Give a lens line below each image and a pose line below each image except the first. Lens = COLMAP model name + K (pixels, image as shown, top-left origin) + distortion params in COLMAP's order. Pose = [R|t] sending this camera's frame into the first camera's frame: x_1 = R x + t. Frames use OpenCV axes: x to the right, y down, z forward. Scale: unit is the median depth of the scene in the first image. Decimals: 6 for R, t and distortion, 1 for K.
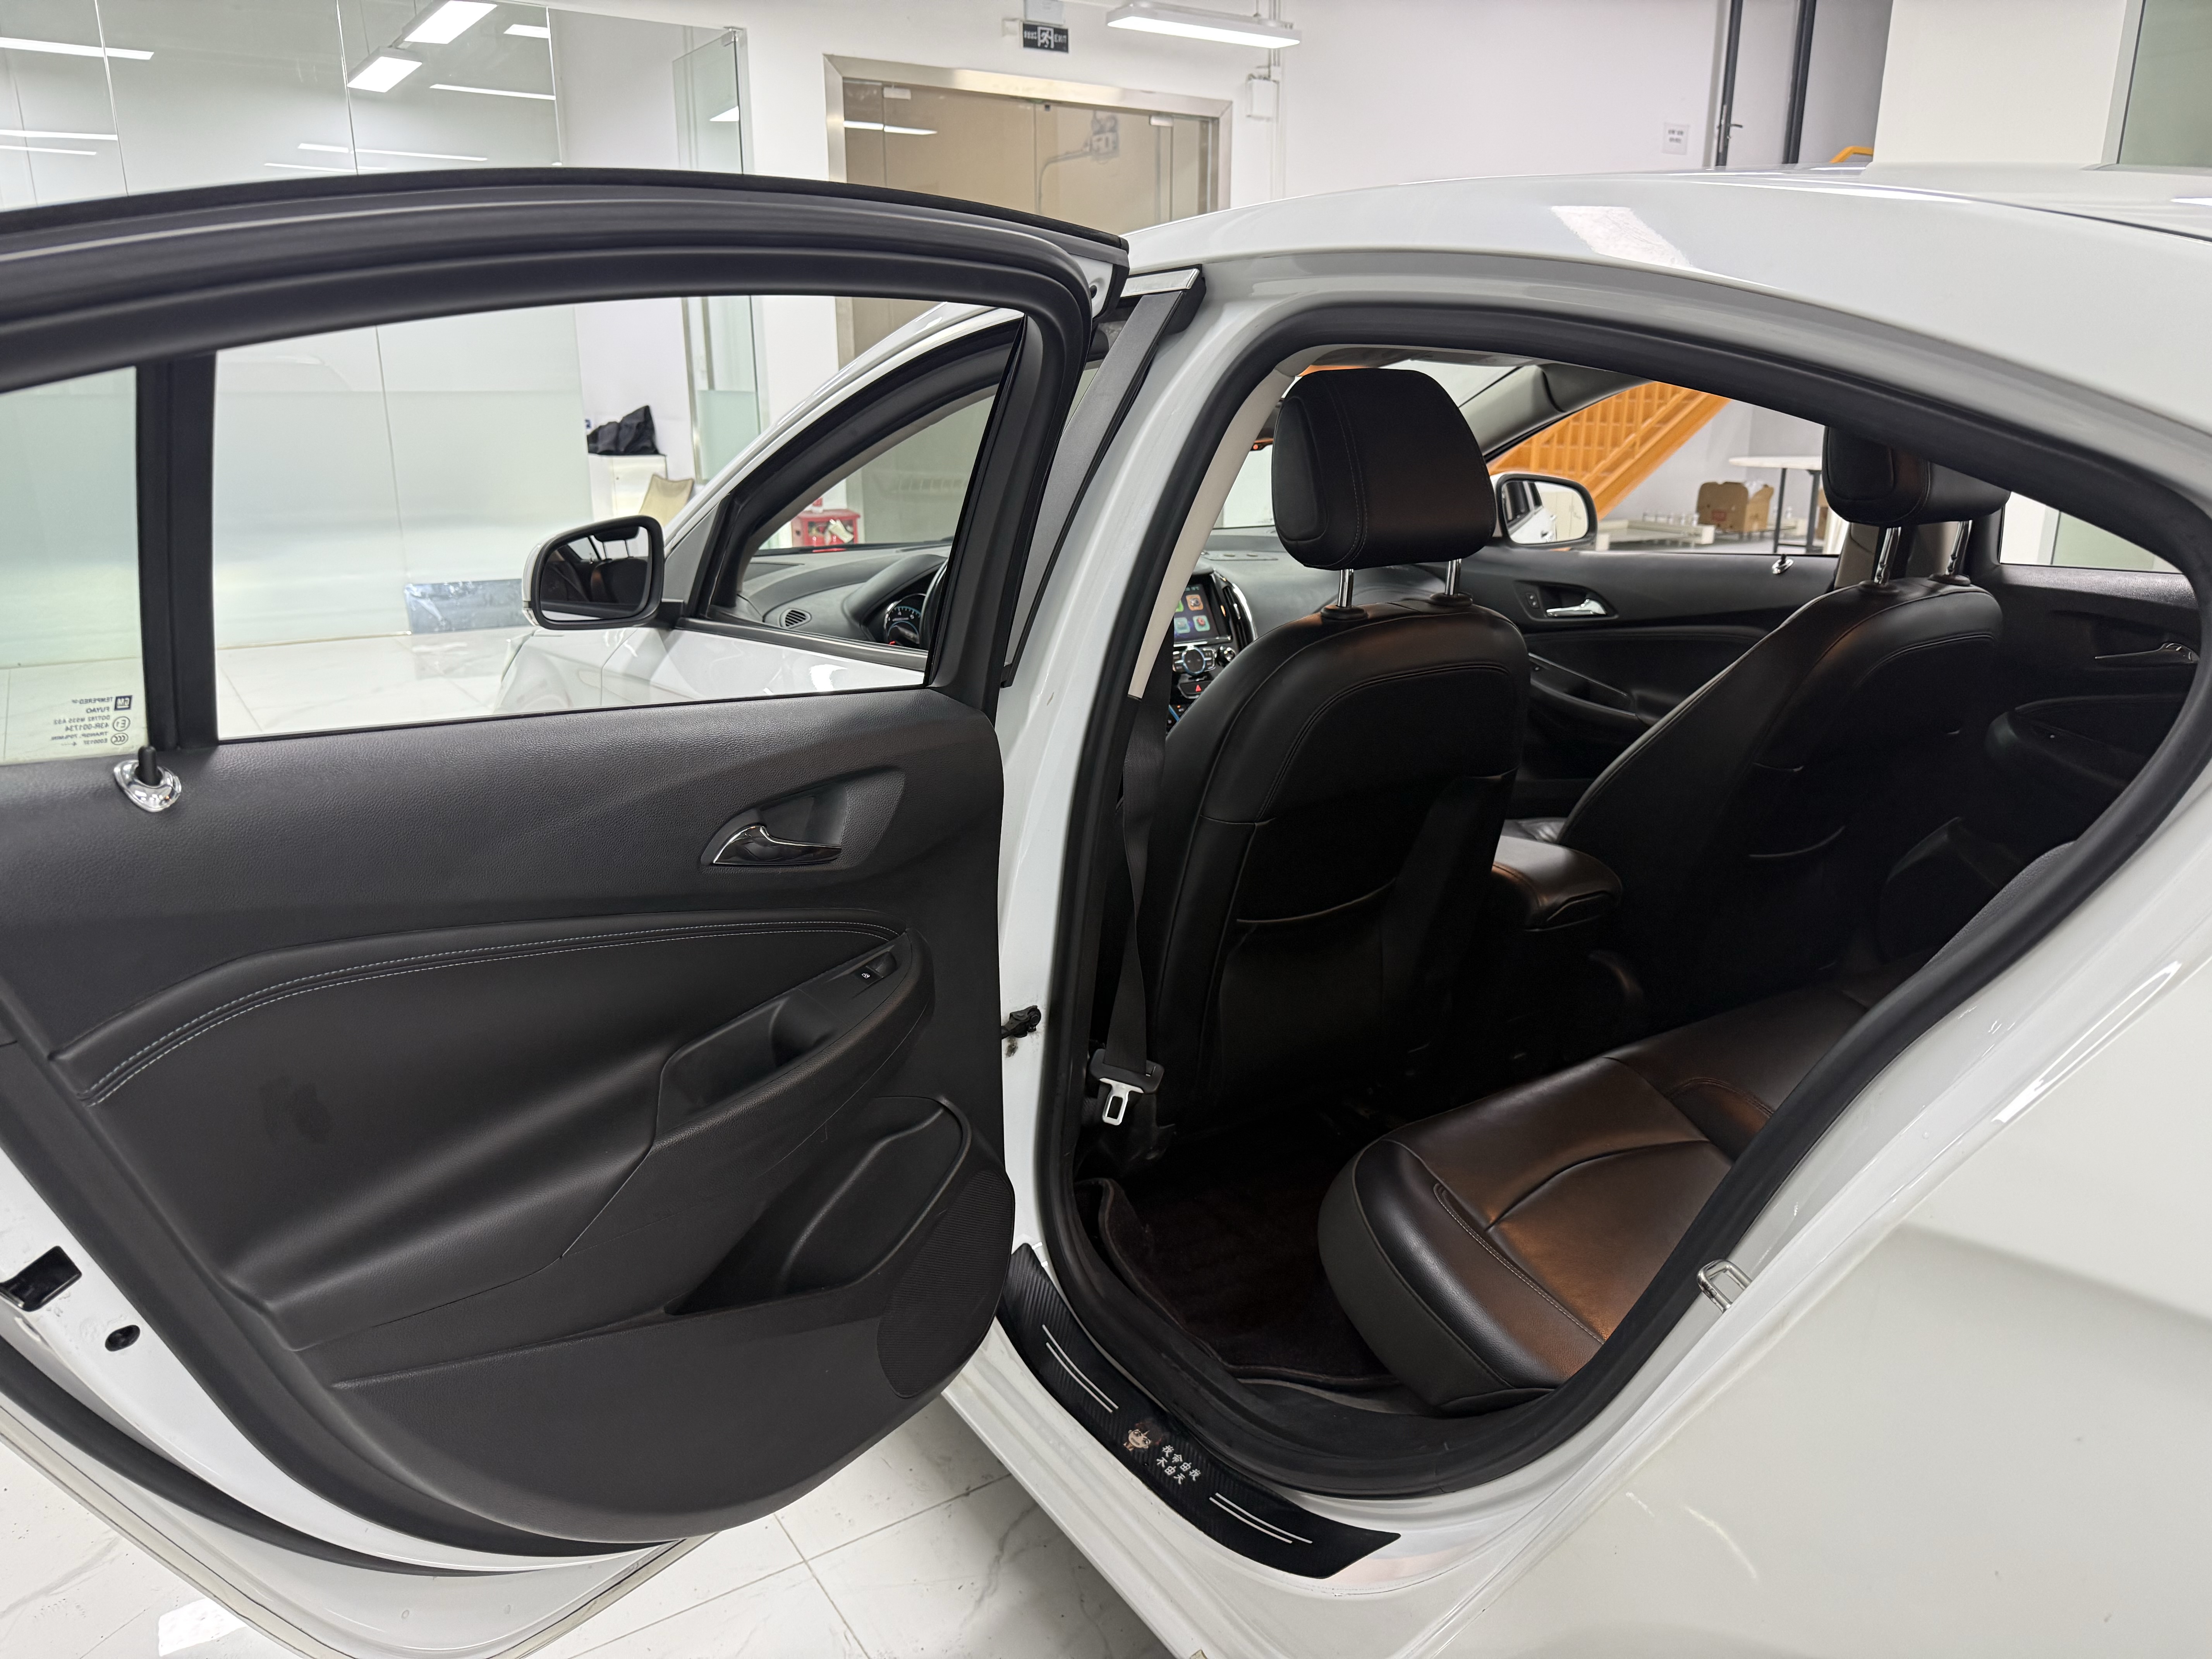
lens RADIAL K [[1559.9, 0, 1104.9], [0, 1559.9, 832.2], [0, 0, 1]] dist [0.062045, -0.078911]
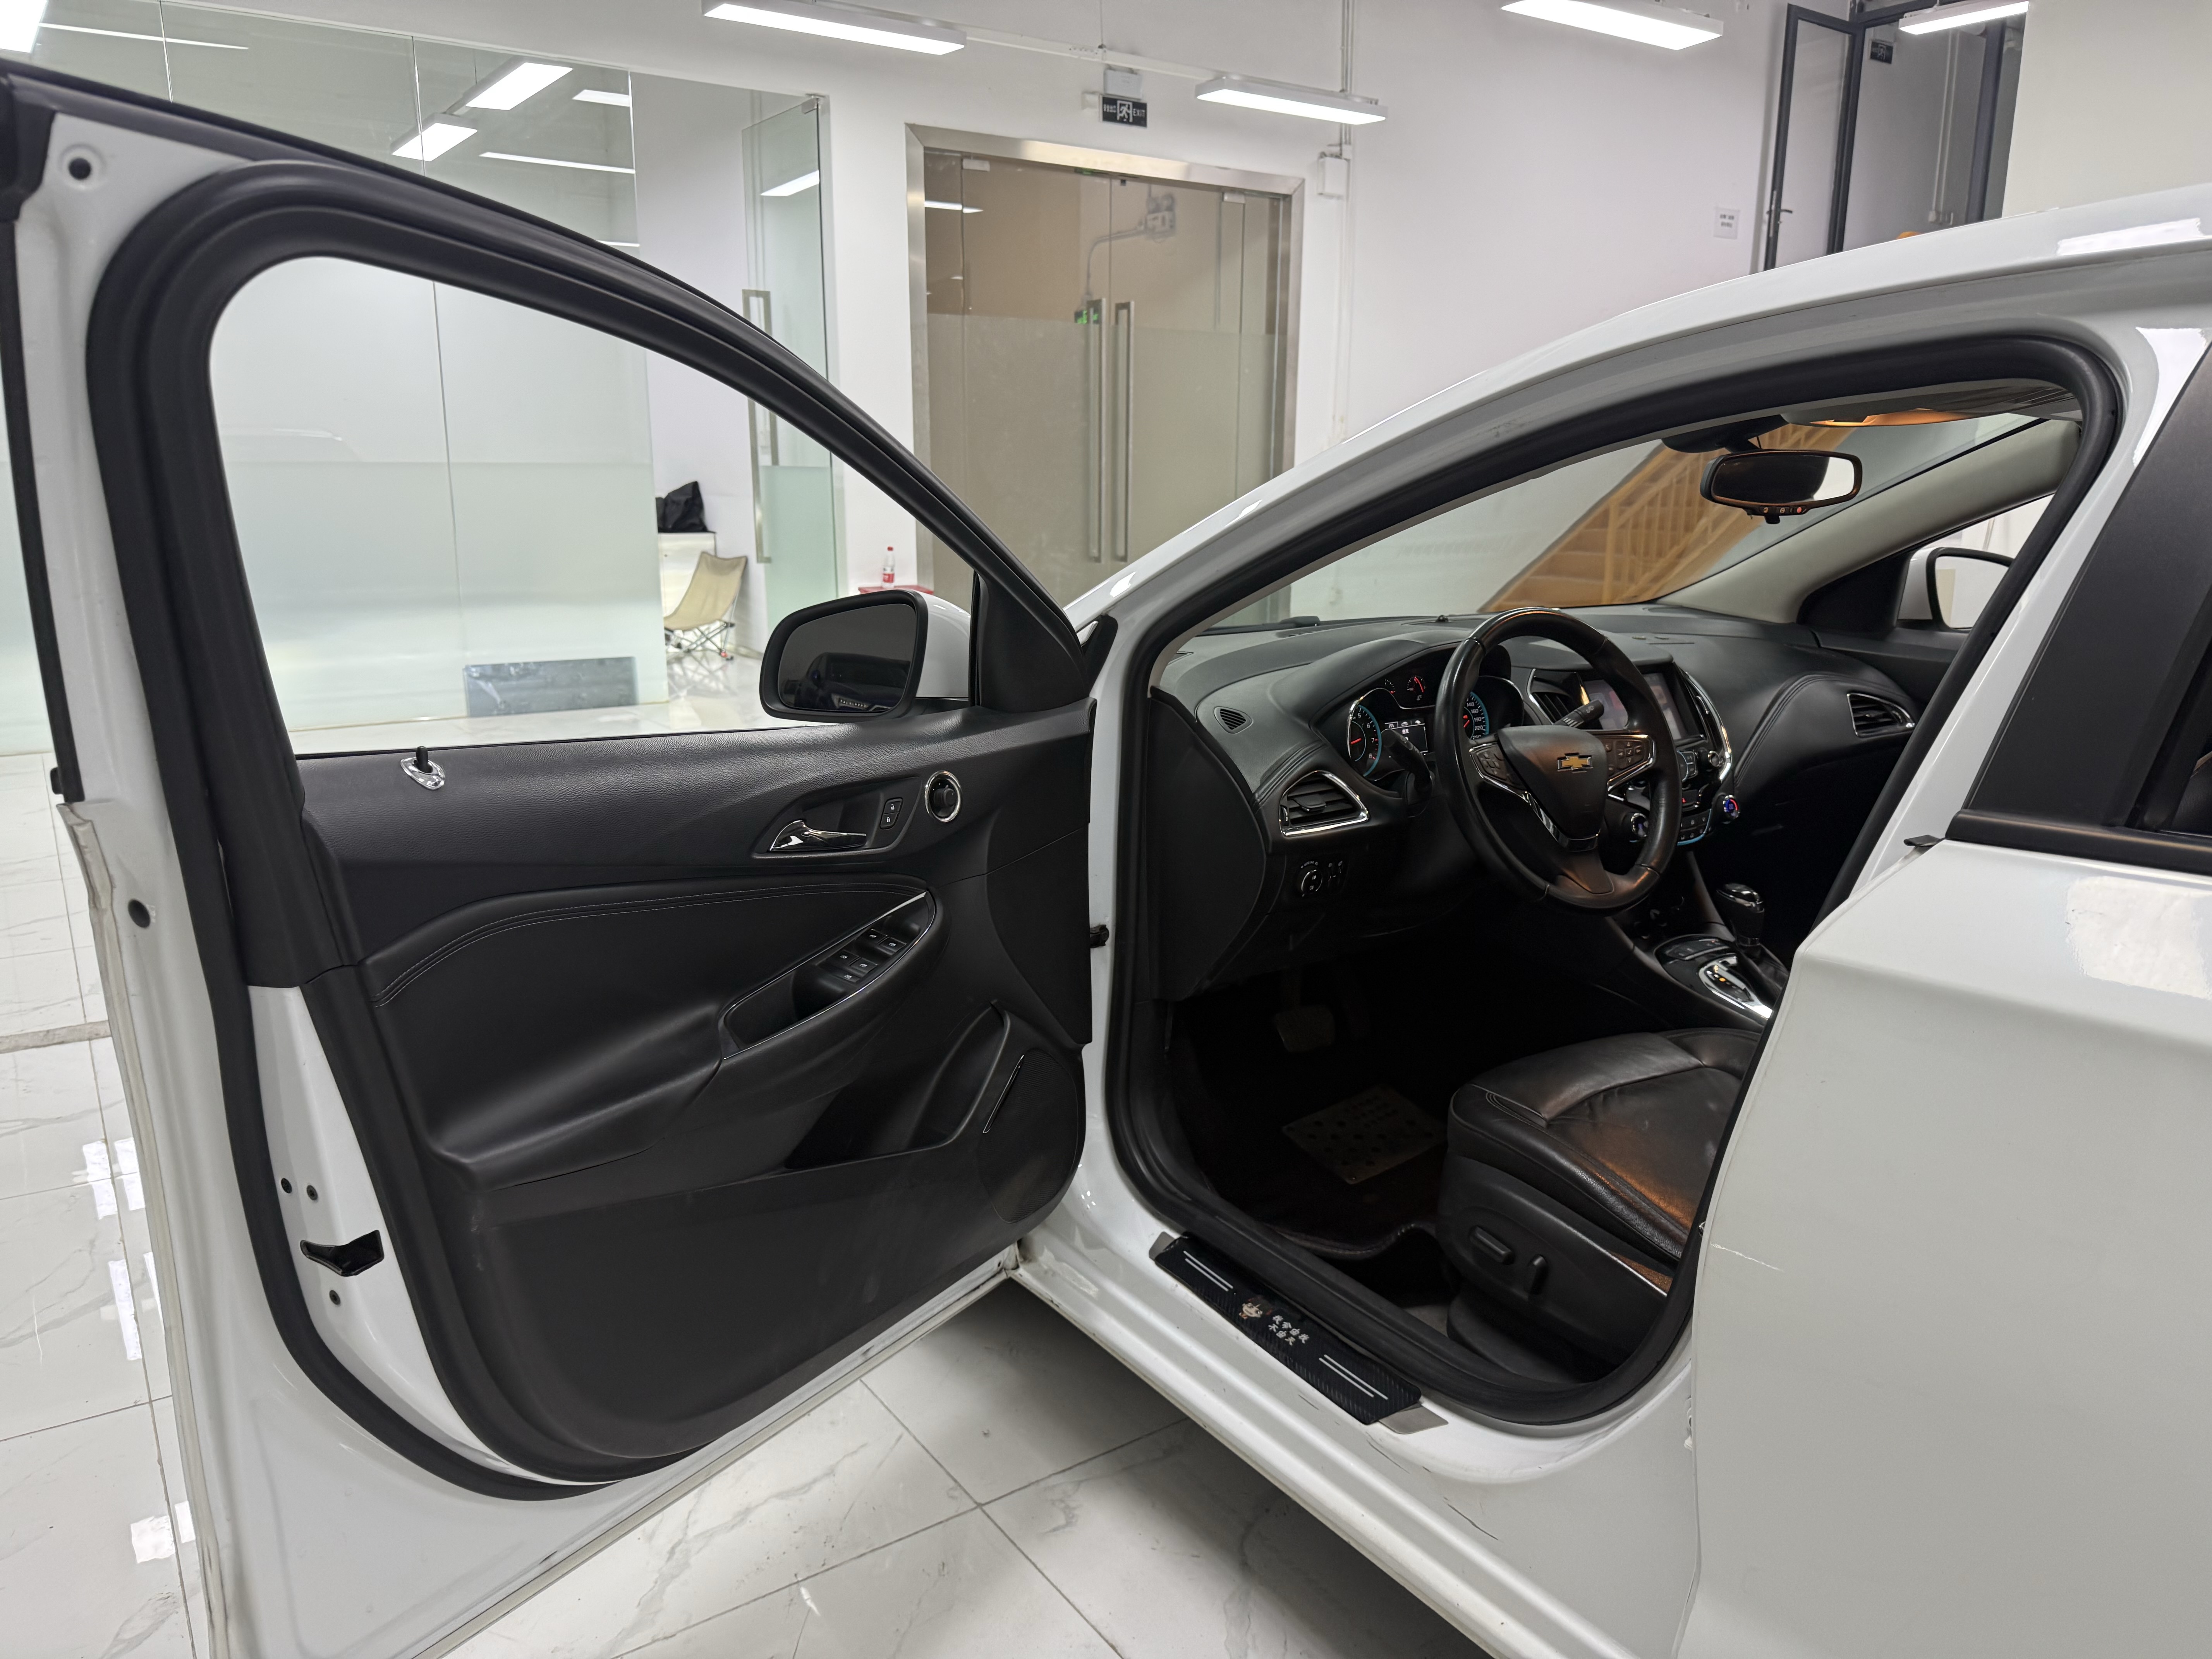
lens RADIAL K [[1559.9, 0, 1097.4], [0, 1559.9, 827.9], [0, 0, 1]] dist [0.062045, -0.078911]
pose [[0.999745, 0.001221, 0.022527, -0.078410], [-0.000040, 0.998629, -0.052346, -0.009570], [-0.022560, 0.052331, 0.998375, 0.050376]]
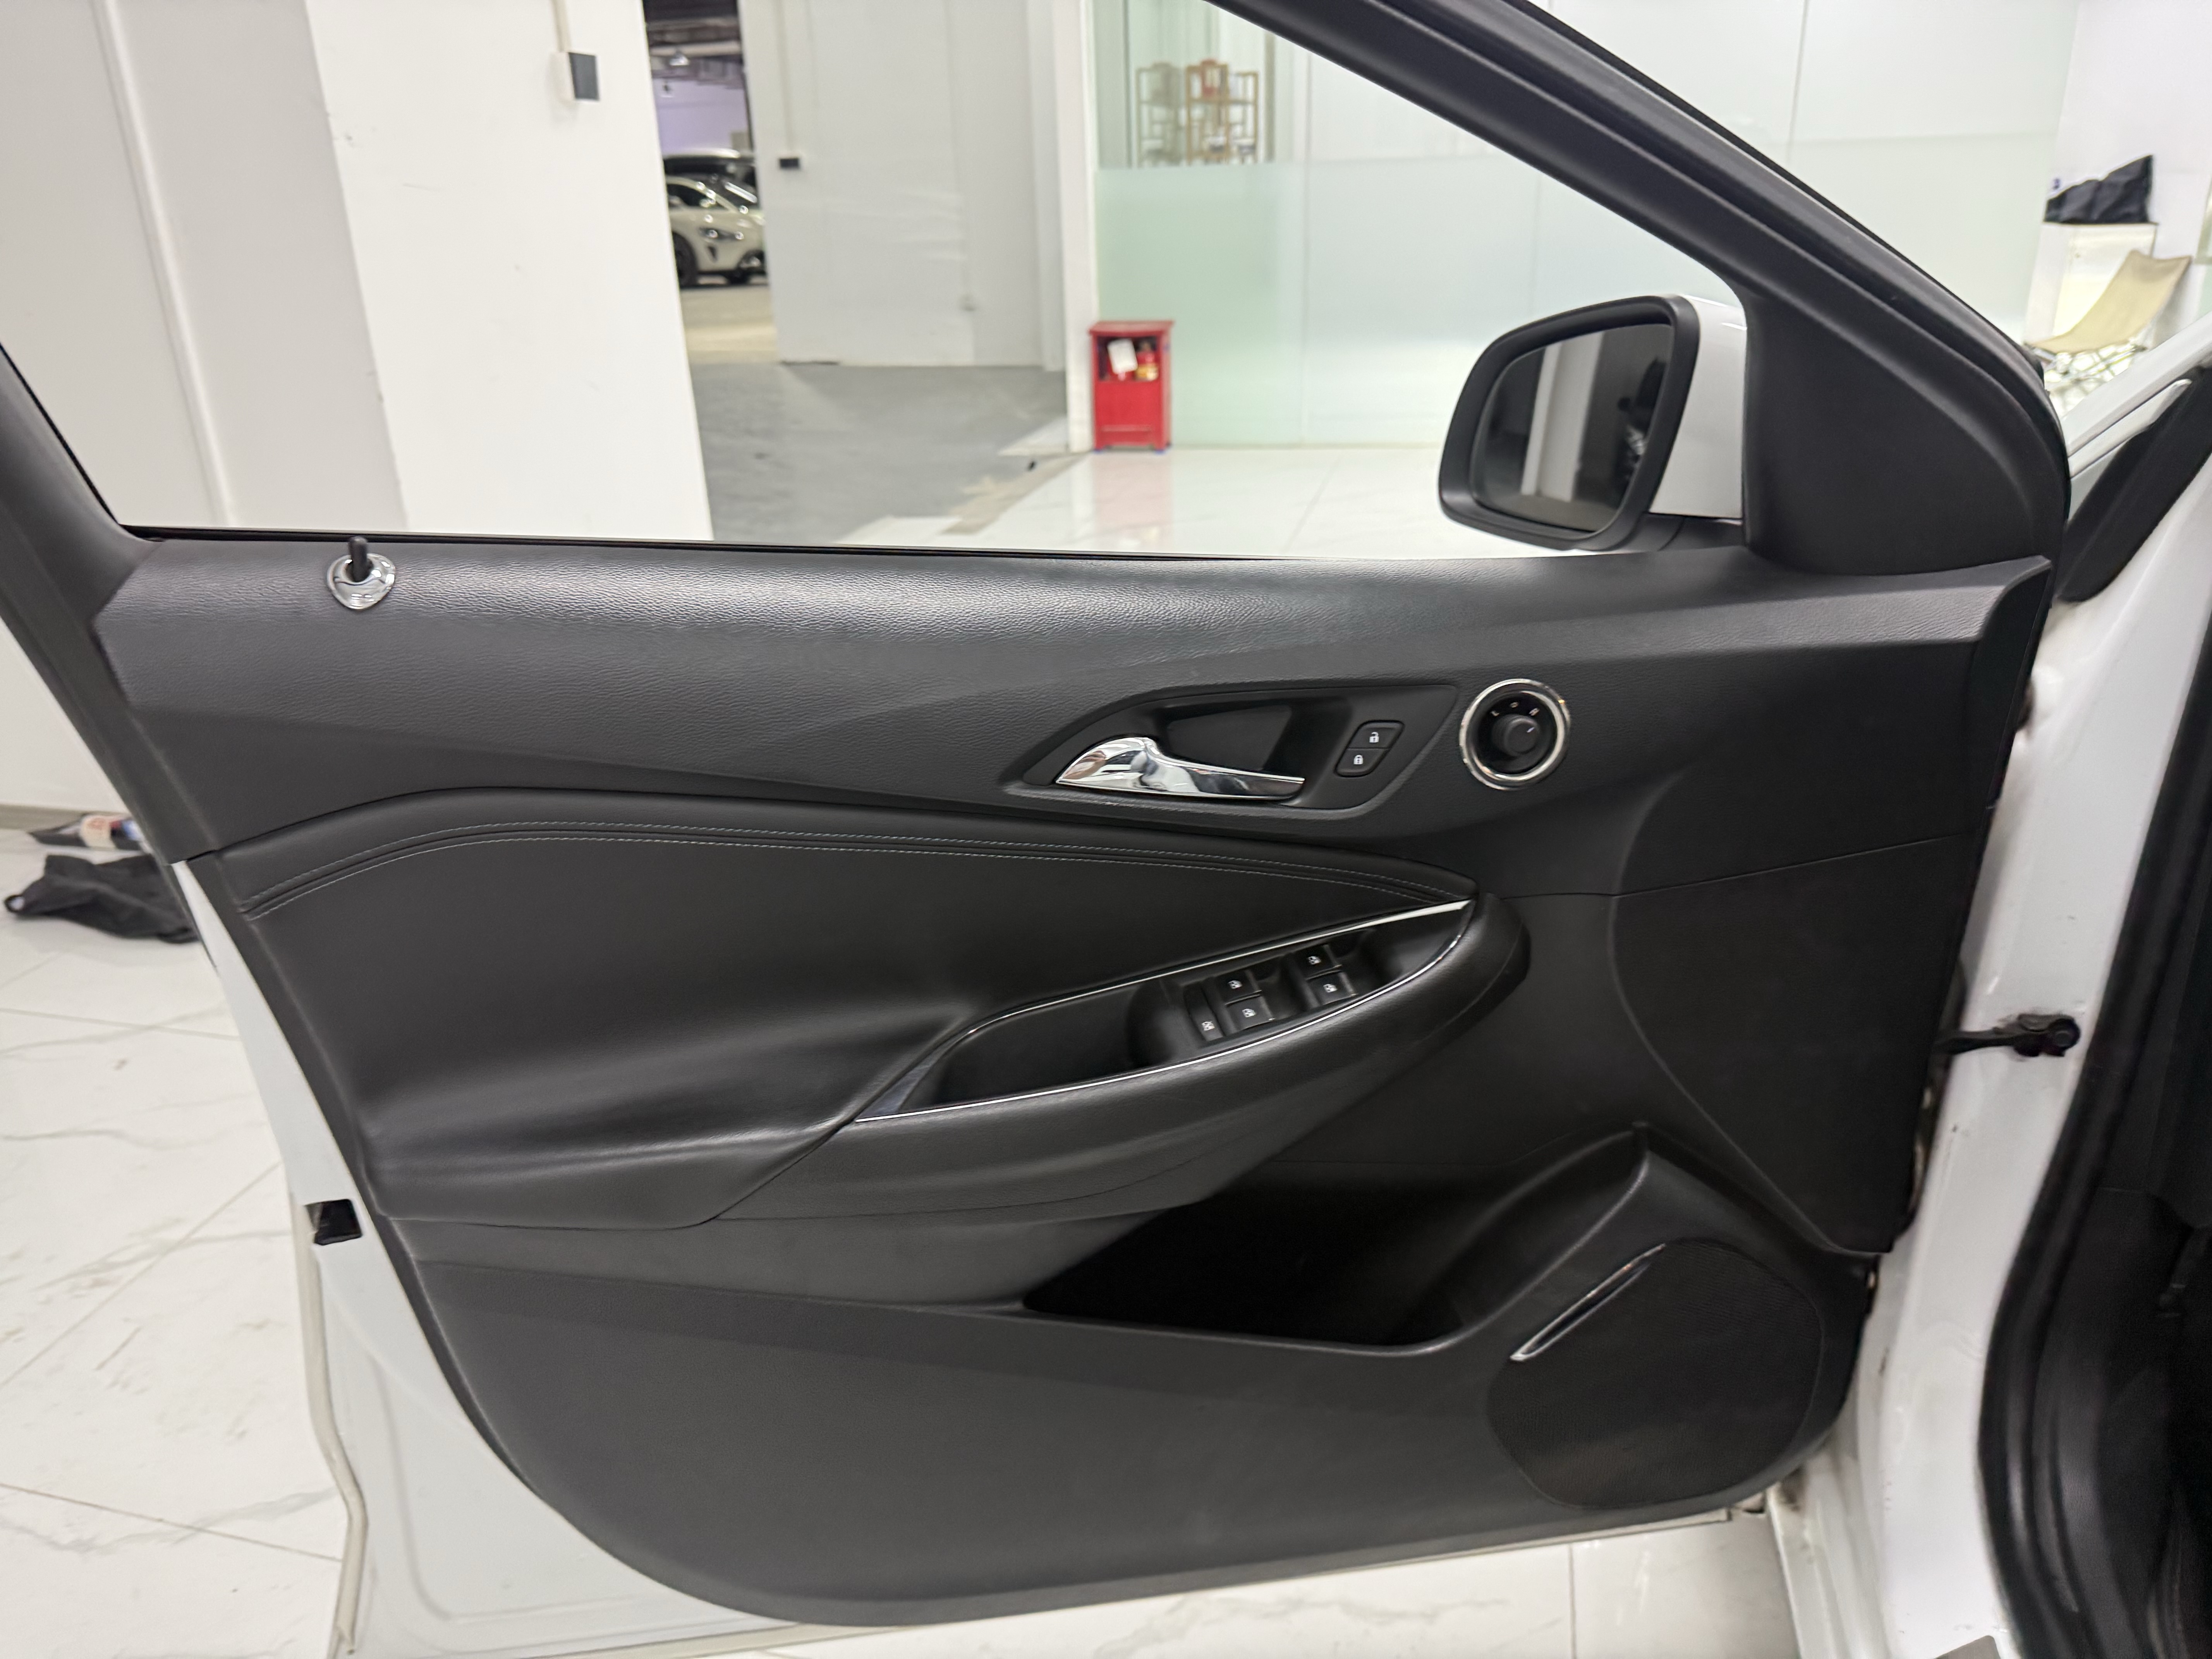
lens RADIAL K [[1559.9, 0, 1094.5], [0, 1559.9, 821.9], [0, 0, 1]] dist [0.062045, -0.078911]
pose [[0.680426, 0.257046, -0.686256, -0.047591], [-0.171555, 0.966314, 0.191848, -0.029459], [0.712453, -0.012808, 0.701603, 0.144997]]
